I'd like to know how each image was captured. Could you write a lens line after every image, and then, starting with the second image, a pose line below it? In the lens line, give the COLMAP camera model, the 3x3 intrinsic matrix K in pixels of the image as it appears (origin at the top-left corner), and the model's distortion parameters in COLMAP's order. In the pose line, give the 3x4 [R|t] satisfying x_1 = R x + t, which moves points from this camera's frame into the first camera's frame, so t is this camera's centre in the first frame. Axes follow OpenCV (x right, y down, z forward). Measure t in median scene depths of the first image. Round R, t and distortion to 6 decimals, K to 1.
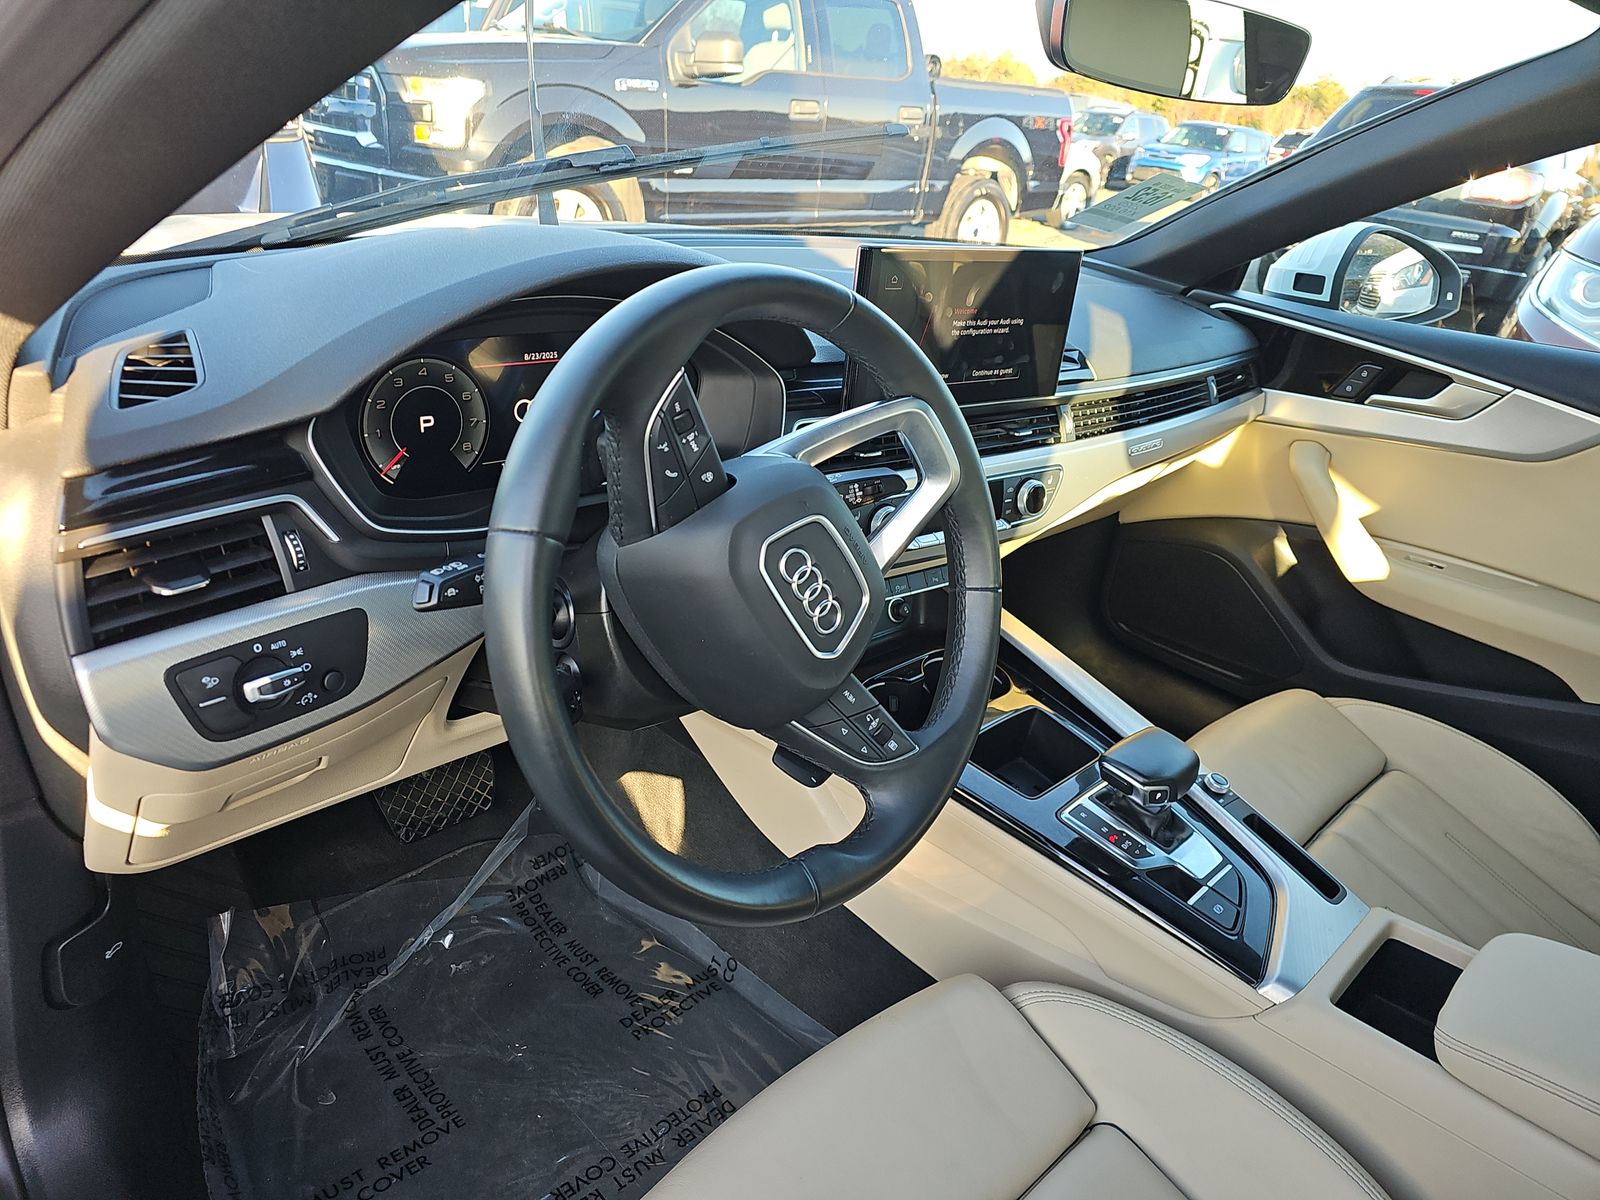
lens RADIAL K [[1057.8, 0, 799.3], [0, 1057.8, 600.9], [0, 0, 1]] dist [0.010632, -0.001719]
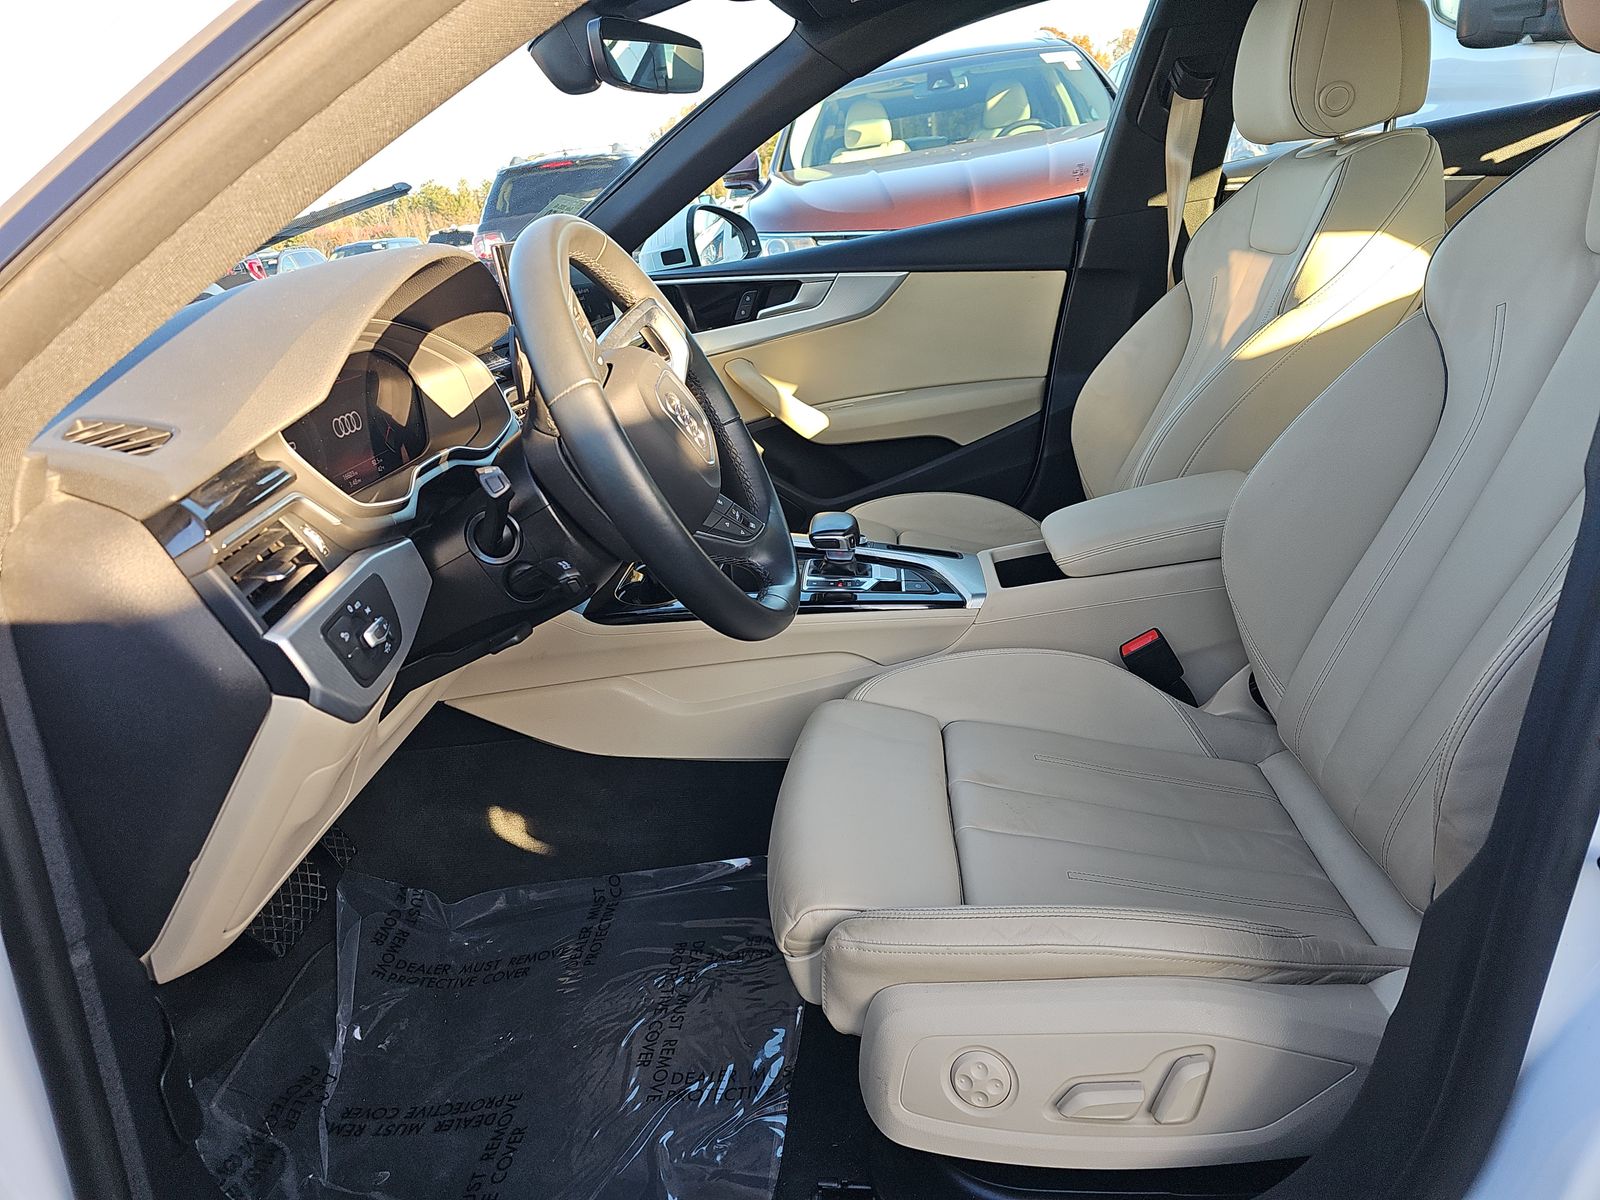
lens RADIAL K [[1057.8, 0, 801.7], [0, 1057.8, 599.8], [0, 0, 1]] dist [0.010632, -0.001719]
pose [[0.721884, -0.421584, 0.548772, -0.418297], [0.472834, 0.879515, 0.053681, 0.111108], [-0.505284, 0.220726, 0.834247, -0.125736]]
